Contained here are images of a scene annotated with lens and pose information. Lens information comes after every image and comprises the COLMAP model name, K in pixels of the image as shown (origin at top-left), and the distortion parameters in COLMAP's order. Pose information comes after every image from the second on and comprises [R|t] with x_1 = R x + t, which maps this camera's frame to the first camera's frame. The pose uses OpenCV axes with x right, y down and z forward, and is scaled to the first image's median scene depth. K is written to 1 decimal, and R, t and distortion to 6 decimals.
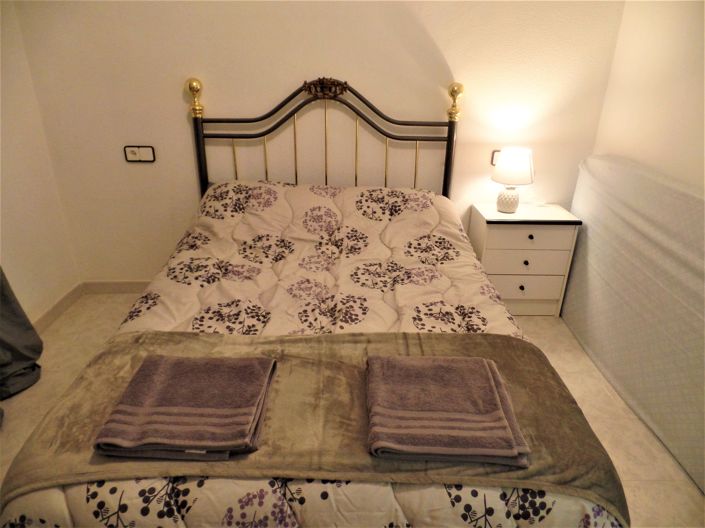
lens RADIAL K [[484.9, 0, 352.8], [0, 484.9, 264.6], [0, 0, 1]] dist [0.006793, -0.002721]
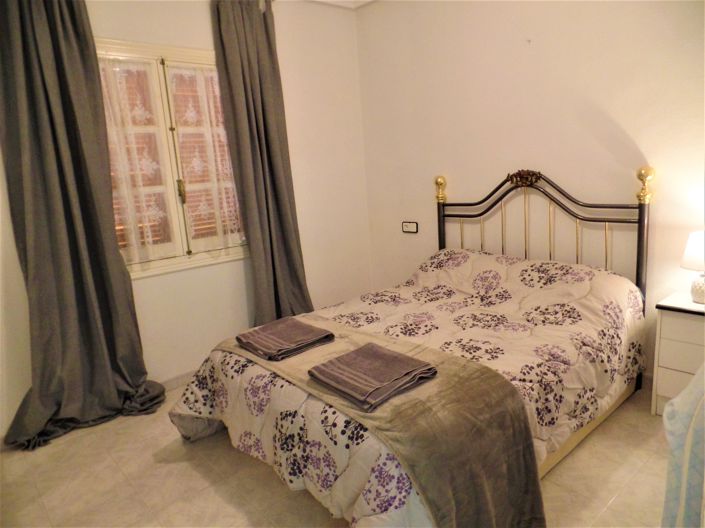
lens RADIAL K [[484.9, 0, 357.8], [0, 484.9, 263.0], [0, 0, 1]] dist [0.006793, -0.002721]
pose [[0.647845, 0.084552, -0.757065, 0.617022], [-0.234467, 0.967707, -0.092563, 0.052811], [0.724791, 0.237473, 0.646749, -0.037913]]
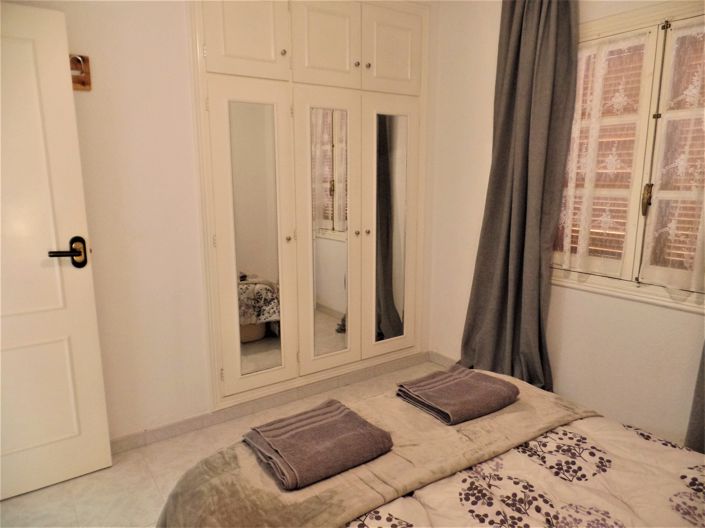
lens RADIAL K [[484.9, 0, 353.7], [0, 484.9, 266.5], [0, 0, 1]] dist [0.006793, -0.002721]
pose [[-0.831469, 0.087681, -0.548609, 0.362498], [-0.239200, 0.834758, 0.495945, -0.357058], [0.501441, 0.543590, -0.673102, 0.815219]]
